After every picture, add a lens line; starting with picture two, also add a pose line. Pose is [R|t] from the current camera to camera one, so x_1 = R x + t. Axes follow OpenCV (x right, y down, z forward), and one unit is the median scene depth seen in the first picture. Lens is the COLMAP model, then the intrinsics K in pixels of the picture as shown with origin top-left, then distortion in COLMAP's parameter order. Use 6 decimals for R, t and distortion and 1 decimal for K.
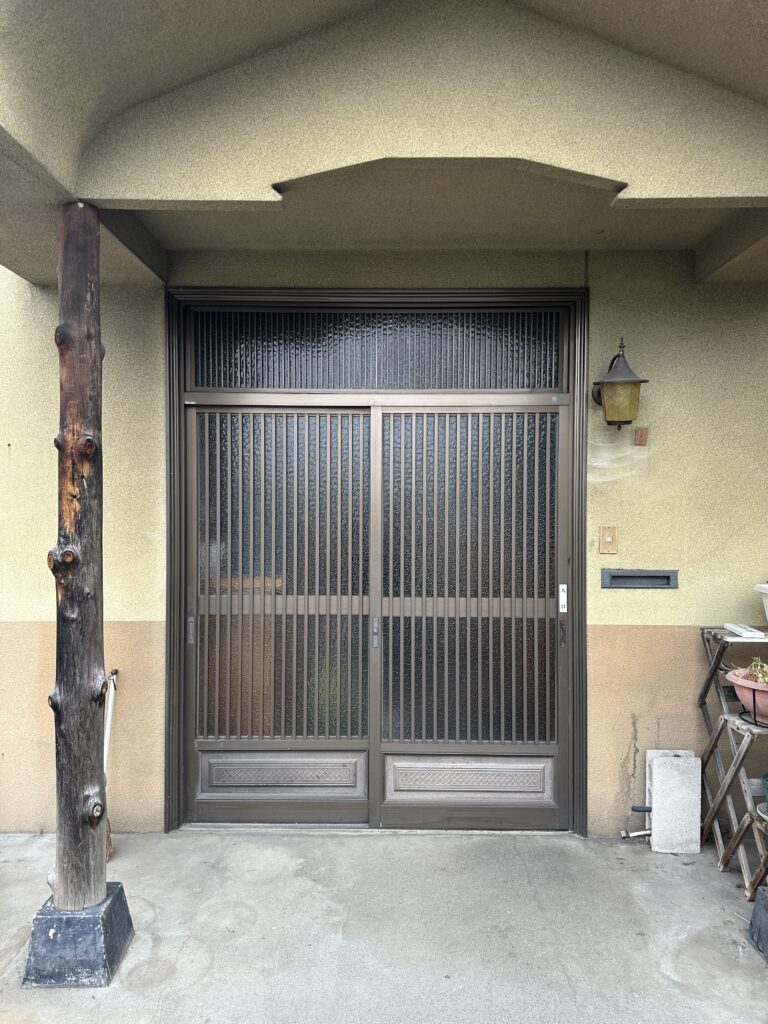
lens RADIAL K [[708.9, 0, 381.7], [0, 708.9, 508.7], [0, 0, 1]] dist [0.012363, -0.016978]
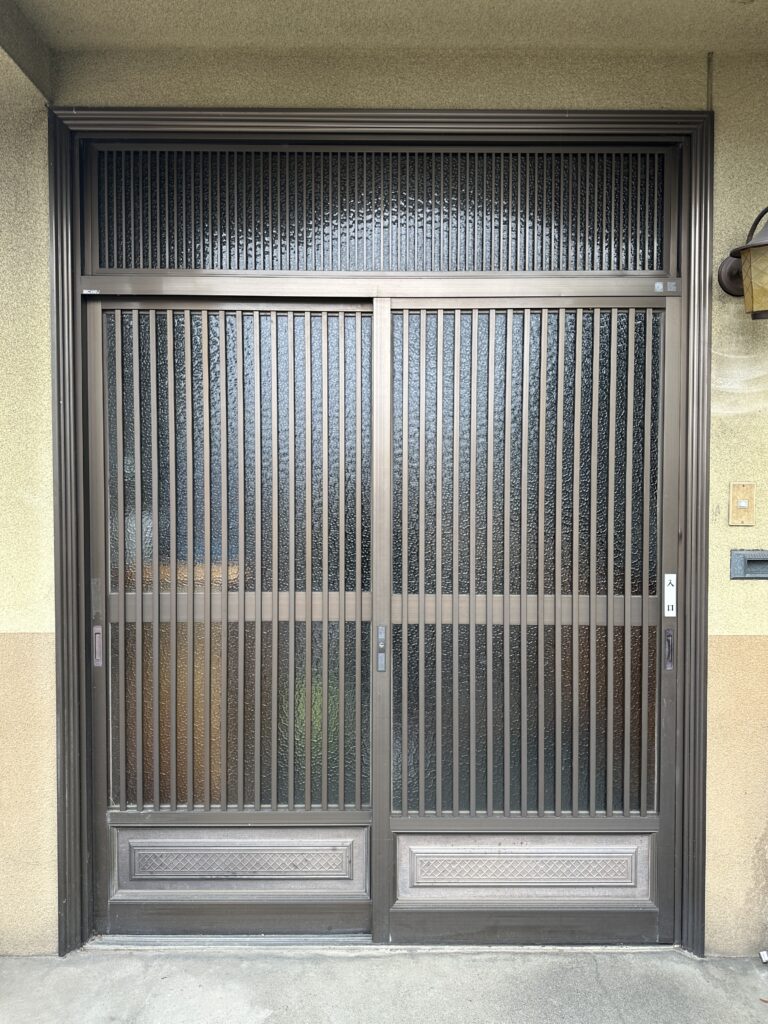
lens RADIAL K [[708.9, 0, 379.1], [0, 708.9, 510.4], [0, 0, 1]] dist [0.012363, -0.016978]
pose [[0.999939, -0.002625, 0.010727, -0.017949], [0.002365, 0.999704, 0.024199, 0.032844], [-0.010787, -0.024172, 0.999650, 0.358833]]
